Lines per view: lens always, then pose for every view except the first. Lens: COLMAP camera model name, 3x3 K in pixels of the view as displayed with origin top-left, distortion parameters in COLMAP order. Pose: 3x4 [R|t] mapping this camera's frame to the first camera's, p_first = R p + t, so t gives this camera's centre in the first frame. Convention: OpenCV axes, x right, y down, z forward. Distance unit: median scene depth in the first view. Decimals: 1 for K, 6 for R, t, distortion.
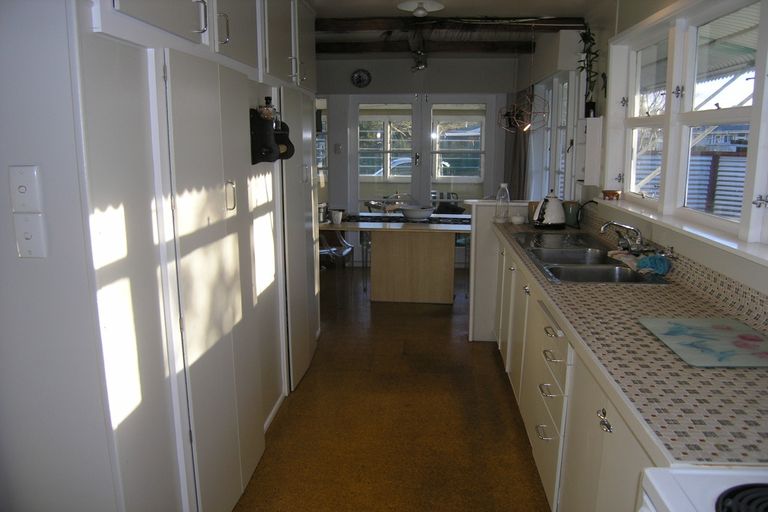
lens RADIAL K [[636.6, 0, 385.6], [0, 636.6, 273.6], [0, 0, 1]] dist [-0.054069, -0.005565]
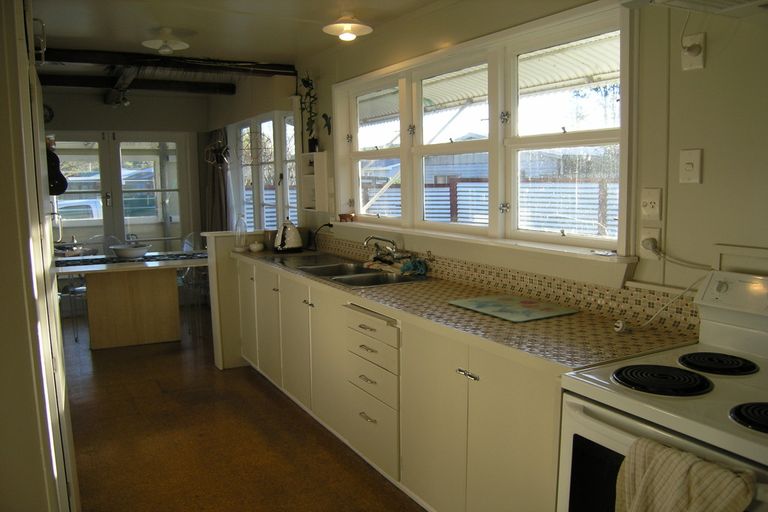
lens RADIAL K [[635.4, 0, 384.0], [0, 635.4, 256.0], [0, 0, 1]] dist [-0.050798, 0.001202]
pose [[0.850462, -0.076500, 0.520444, -0.177616], [0.124133, 0.990613, -0.057236, 0.018328], [-0.511180, 0.113281, 0.851976, -0.014574]]
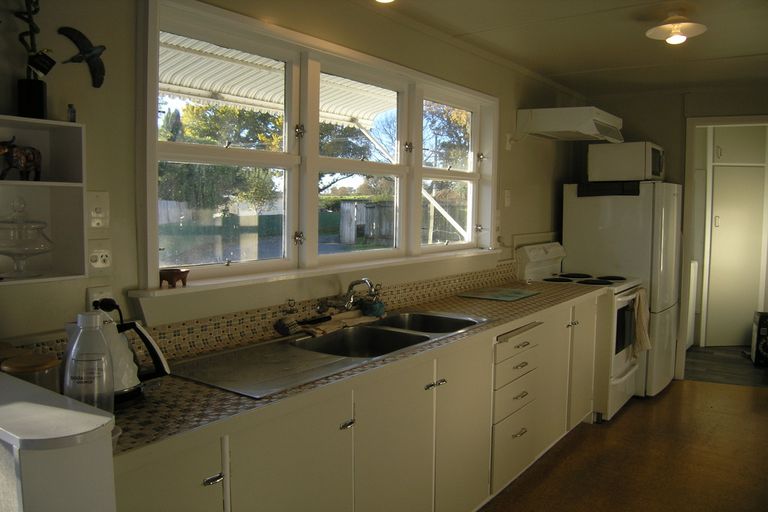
lens RADIAL K [[635.4, 0, 384.0], [0, 635.4, 256.0], [0, 0, 1]] dist [-0.050798, 0.001202]
pose [[-0.845629, -0.048597, 0.531555, -0.081323], [0.105739, 0.960860, 0.256063, -0.238459], [-0.523194, 0.272740, -0.807392, 1.214022]]
